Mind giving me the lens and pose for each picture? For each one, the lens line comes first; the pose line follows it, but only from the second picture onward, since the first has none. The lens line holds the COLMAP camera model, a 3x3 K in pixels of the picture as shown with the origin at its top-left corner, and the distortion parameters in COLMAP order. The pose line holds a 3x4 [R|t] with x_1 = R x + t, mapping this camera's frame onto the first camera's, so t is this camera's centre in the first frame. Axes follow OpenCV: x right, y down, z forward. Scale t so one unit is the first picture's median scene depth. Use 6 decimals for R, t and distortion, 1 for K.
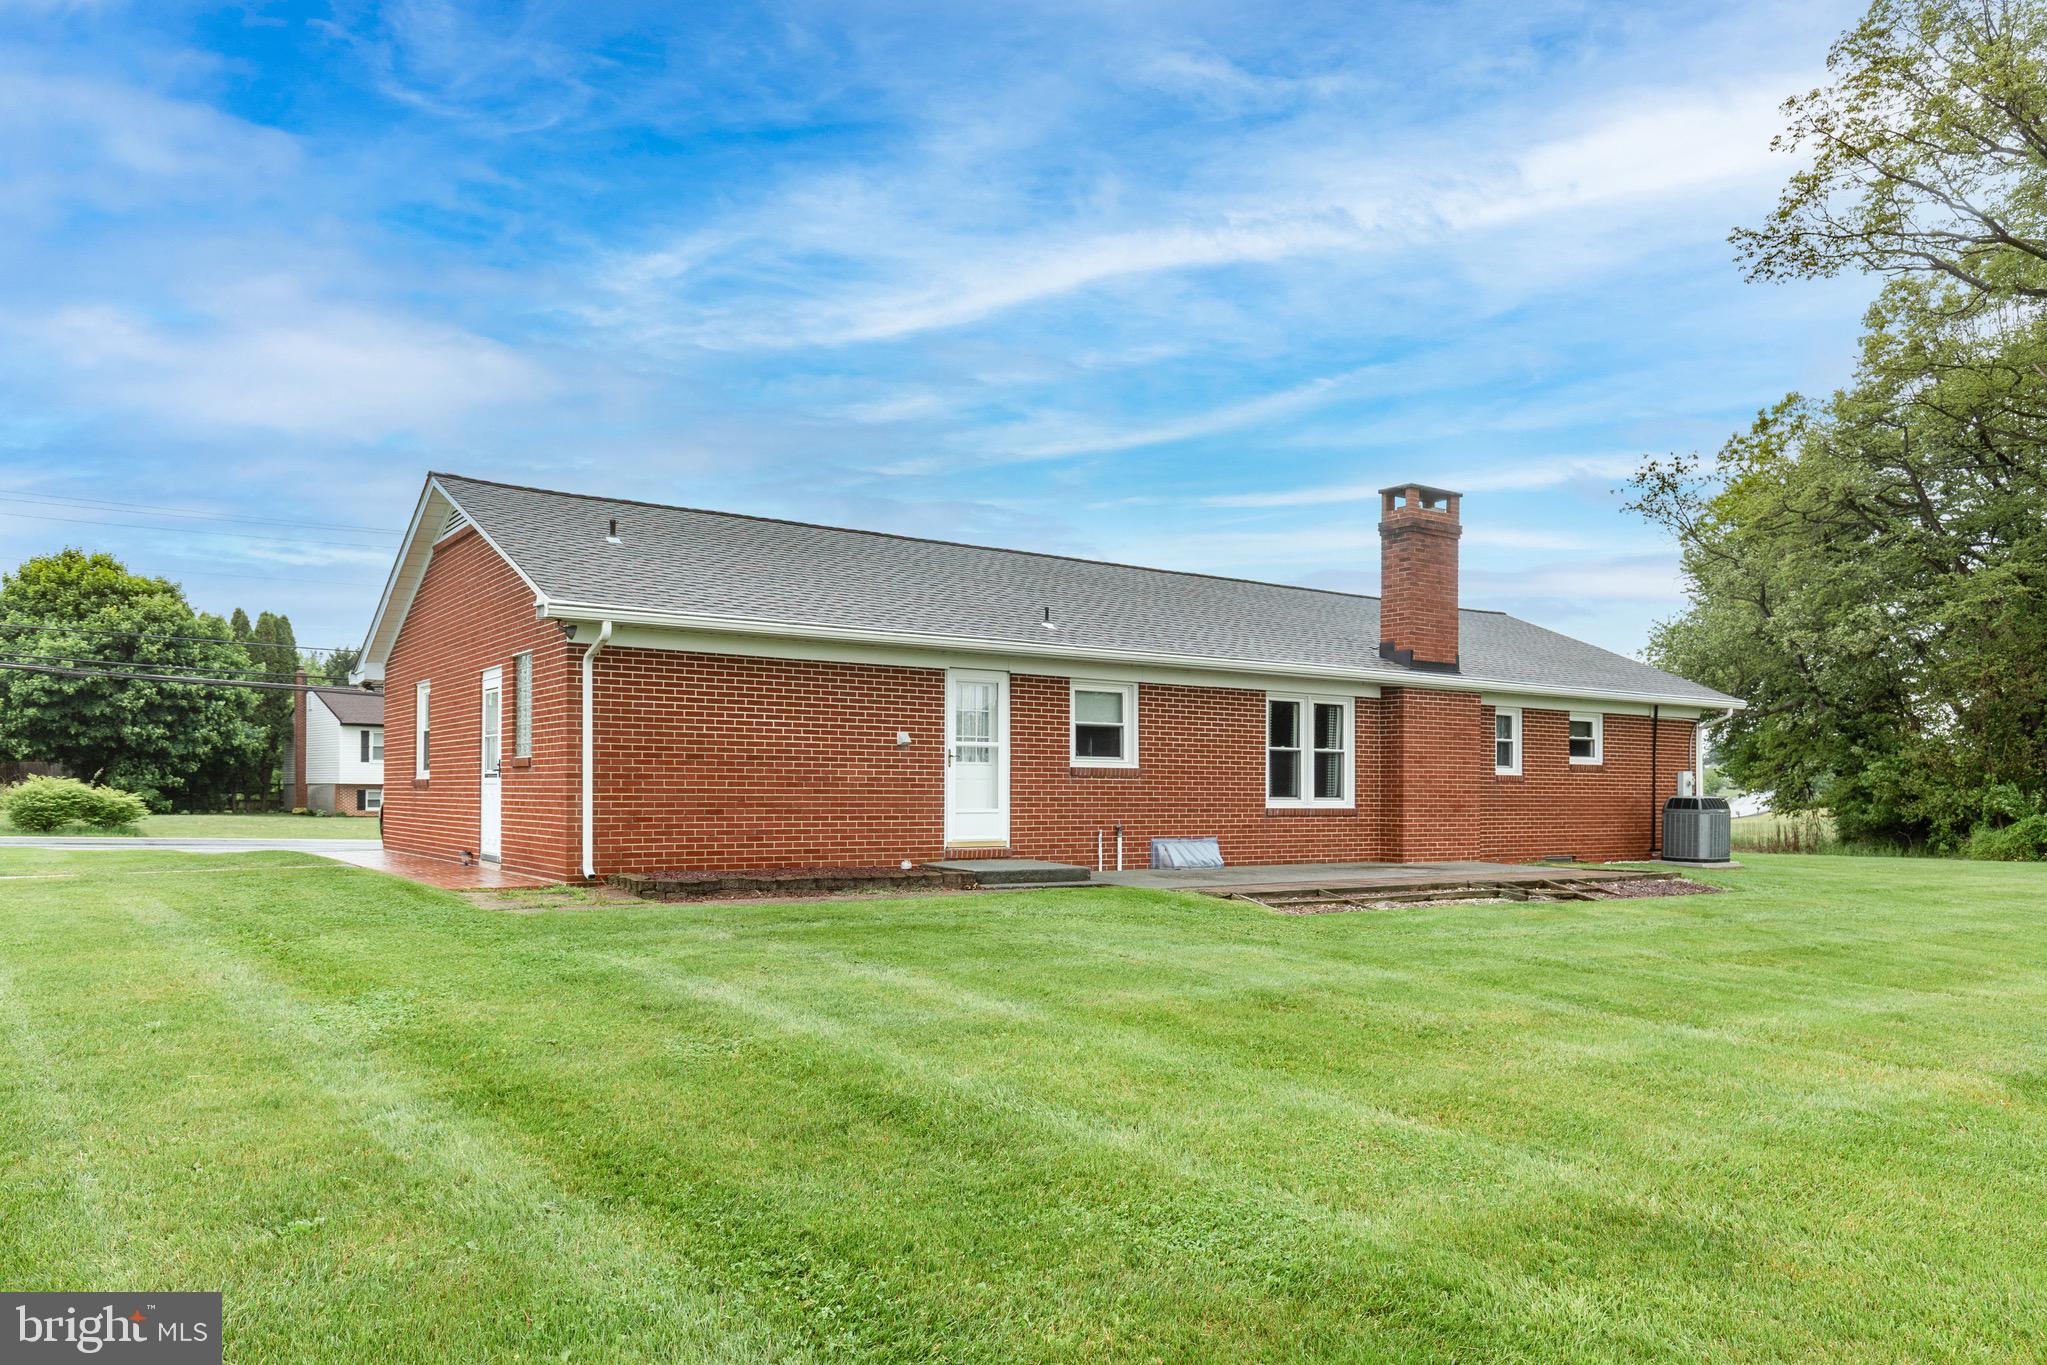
lens RADIAL K [[1400.4, 0, 1002.8], [0, 1400.4, 780.5], [0, 0, 1]] dist [0.013694, 0.005017]
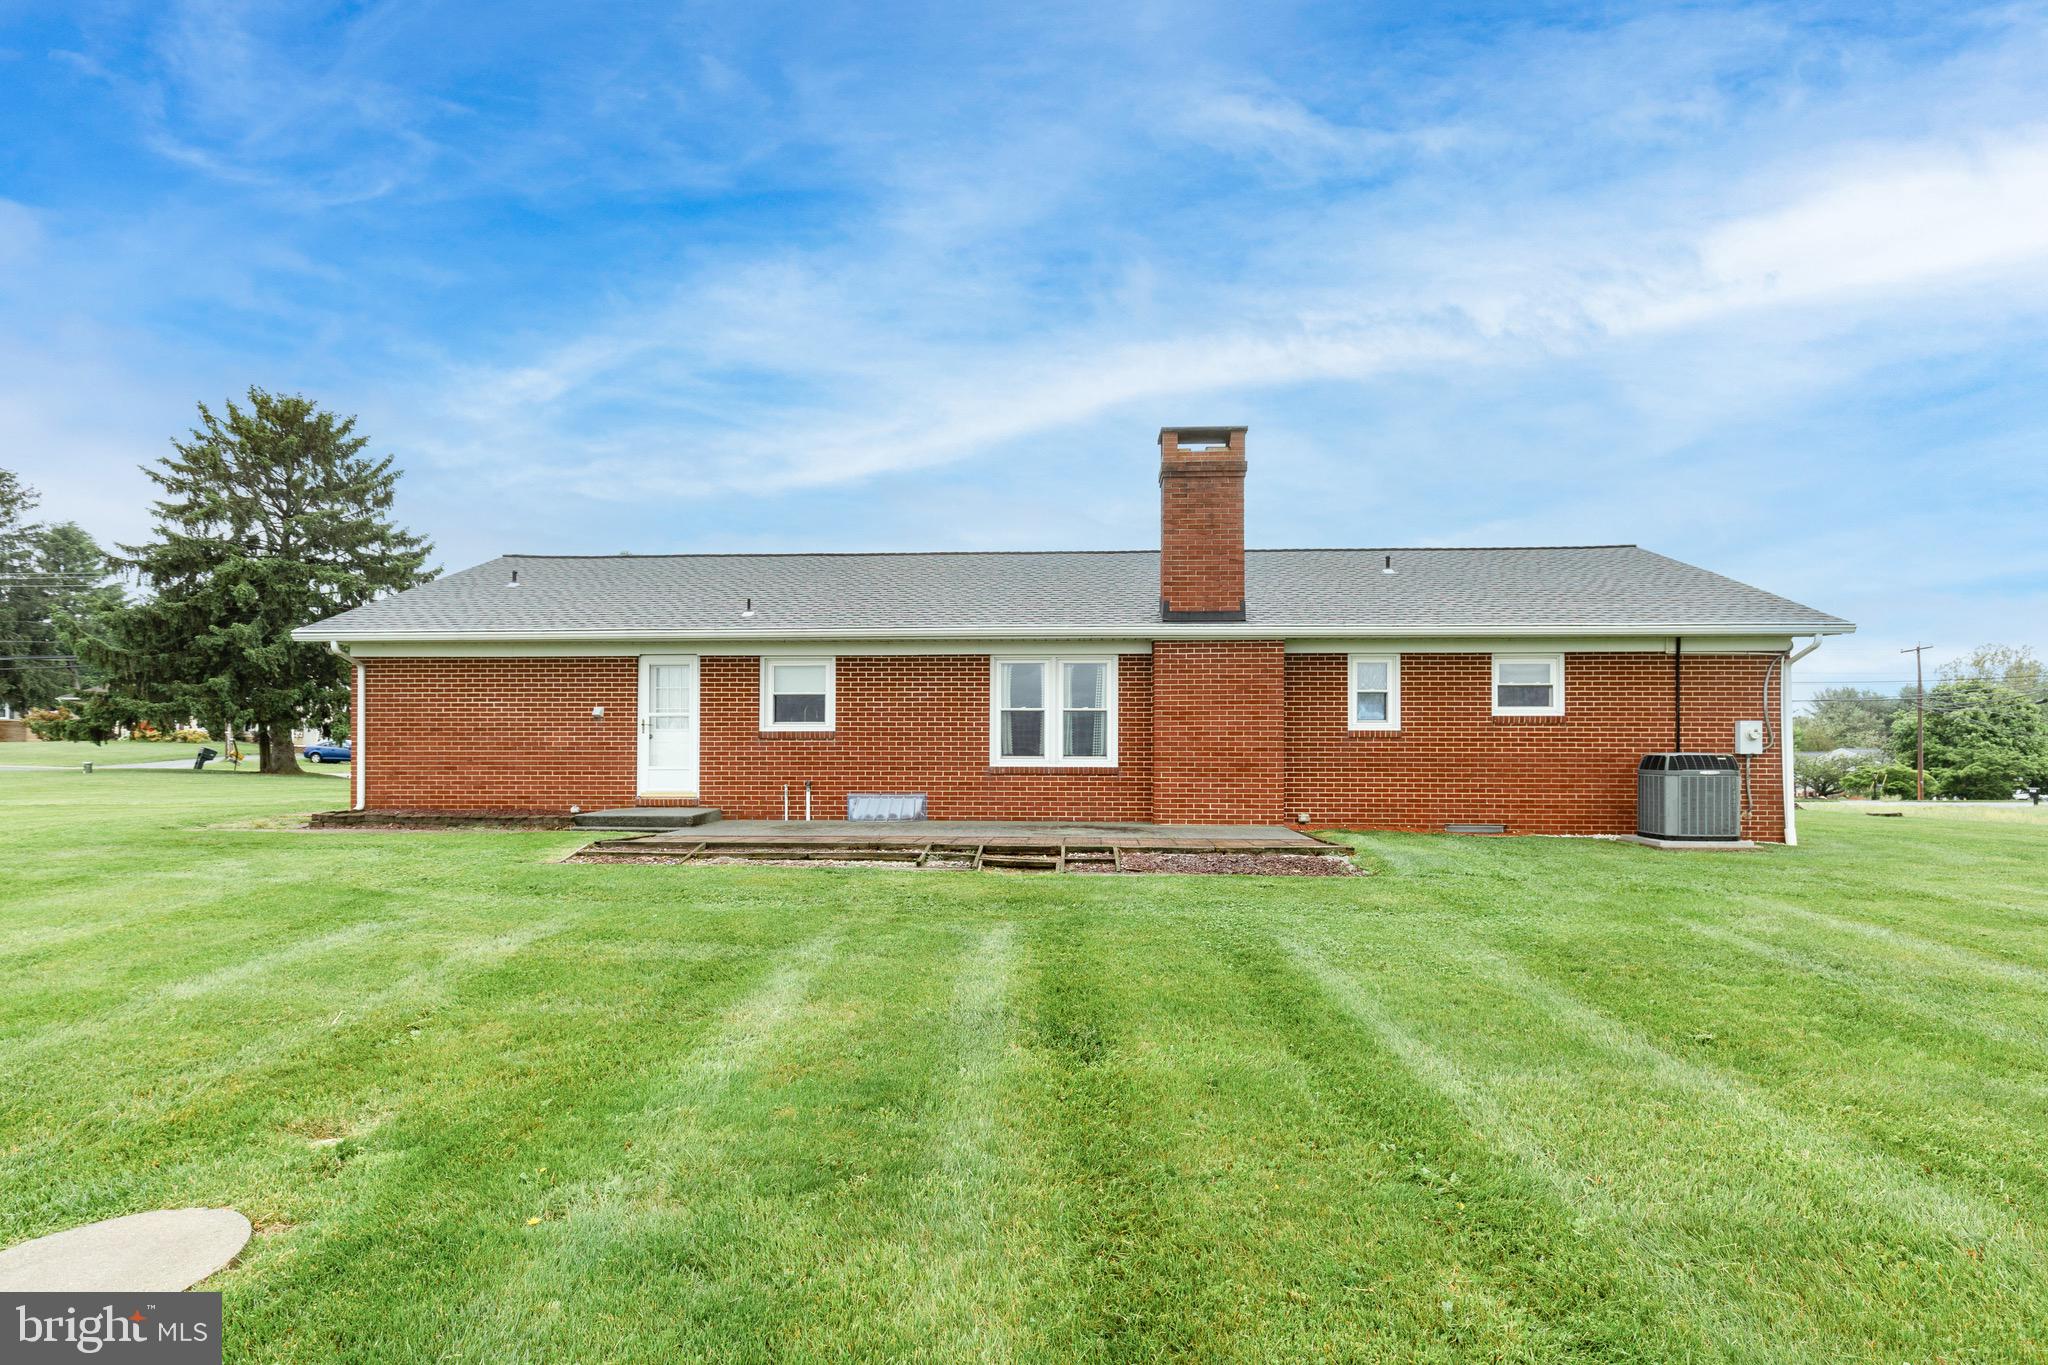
lens RADIAL K [[1000.0, 0, 1058.3], [0, 1000.0, 741.5], [0, 0, 1]] dist [-0.007964, -0.001724]
pose [[0.784209, -0.015601, -0.620301, 0.636459], [0.009290, 0.999867, -0.013402, 0.010373], [0.620427, 0.004748, 0.784250, 0.410910]]
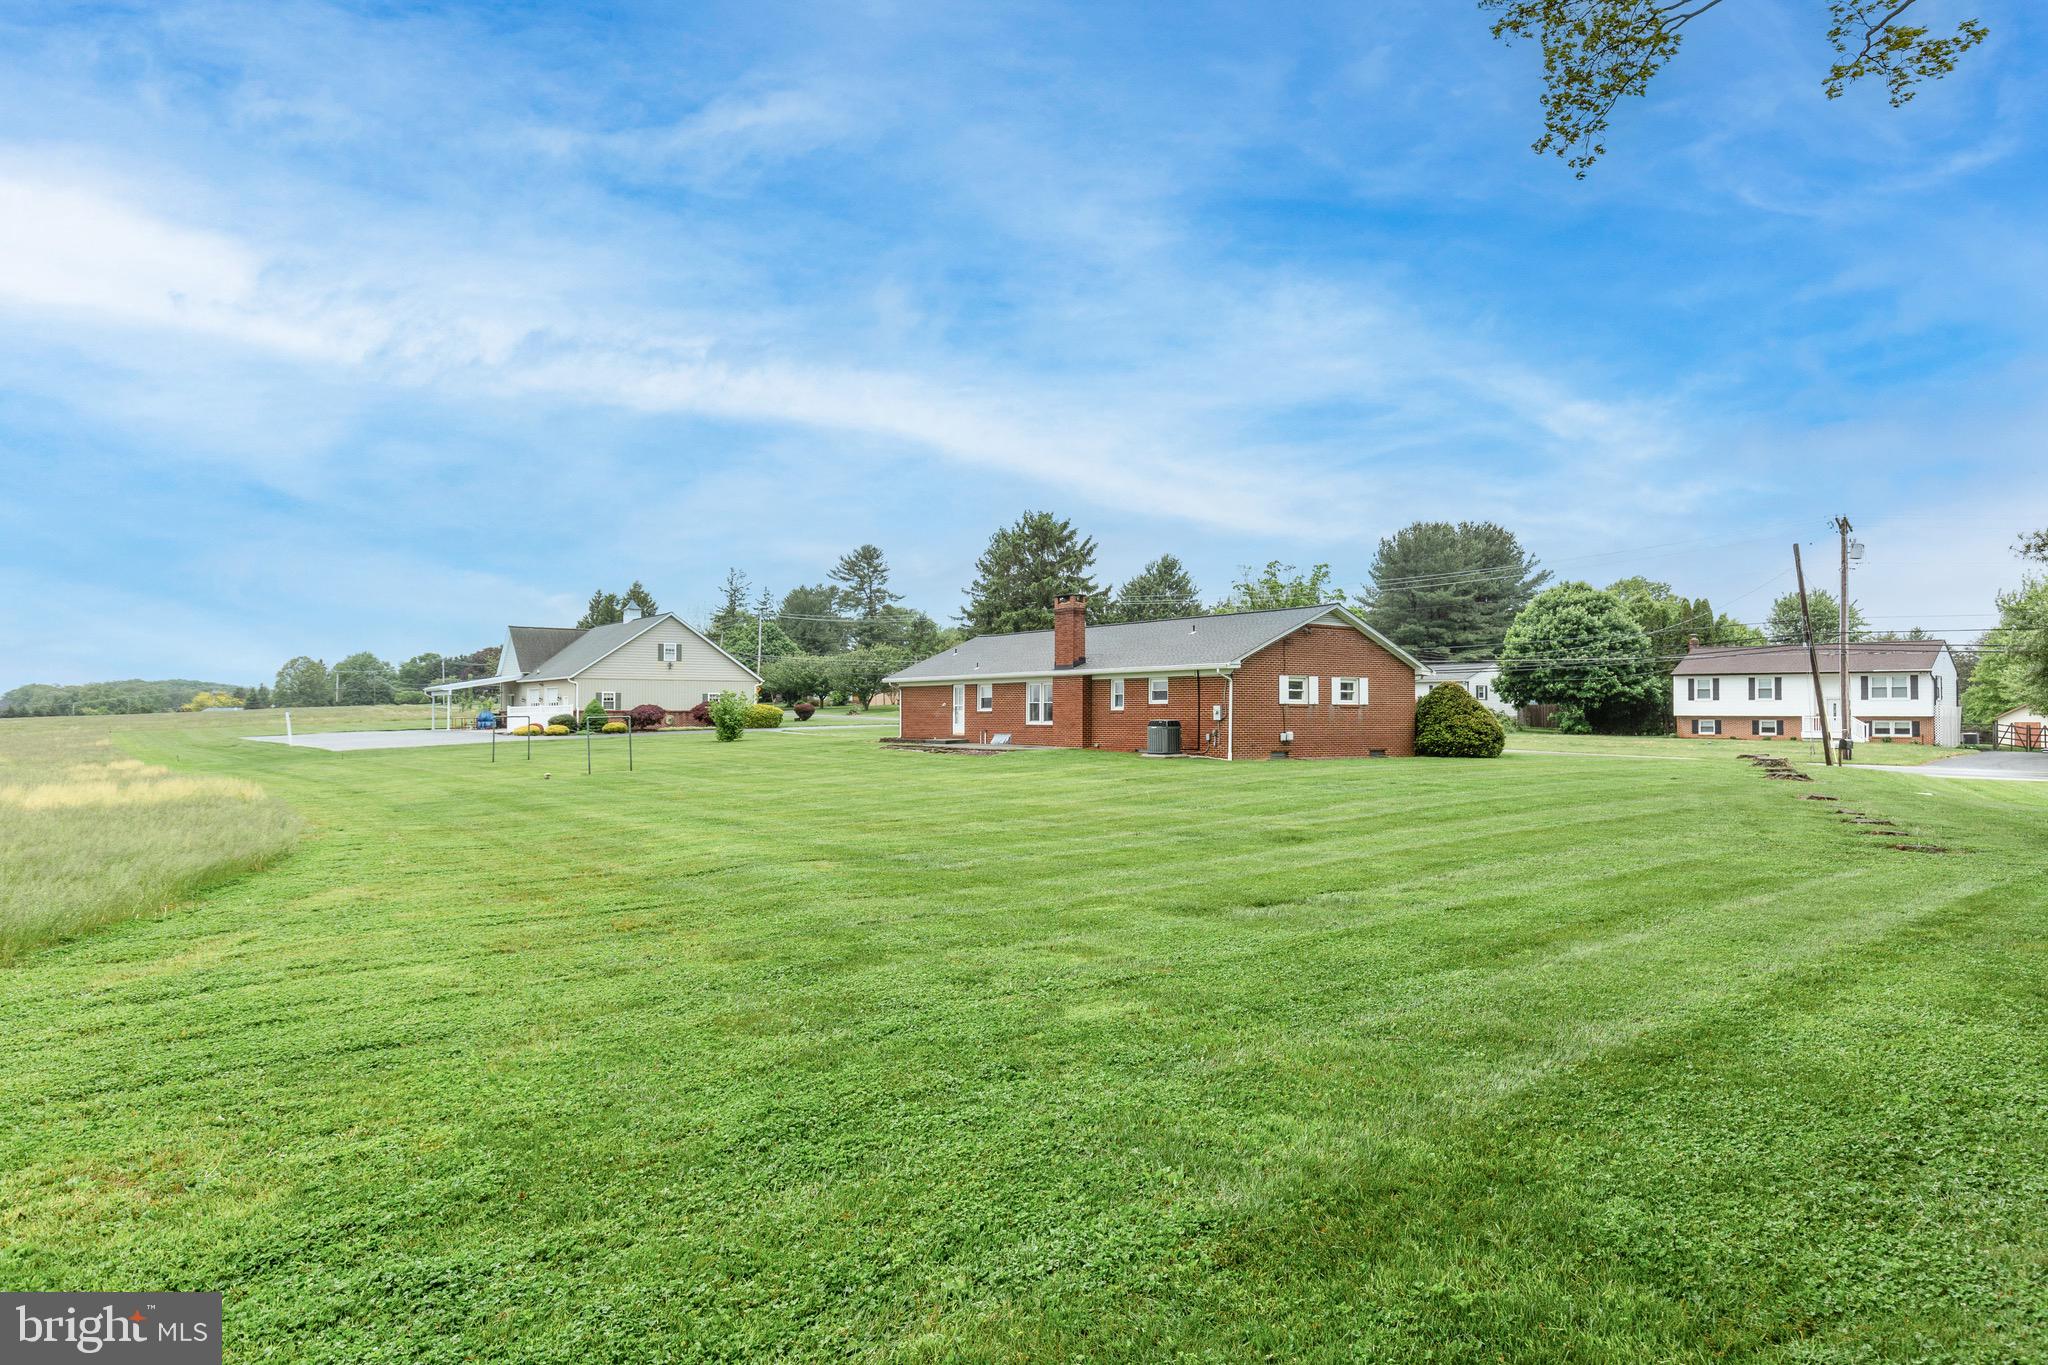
lens RADIAL K [[1225.8, 0, 1029.1], [0, 1225.8, 681.8], [0, 0, 1]] dist [-0.032264, -0.000614]
pose [[0.013279, -0.035083, -0.999296, 2.421353], [0.007083, 0.999363, -0.034992, 0.018777], [0.999887, -0.006613, 0.013519, 0.898701]]
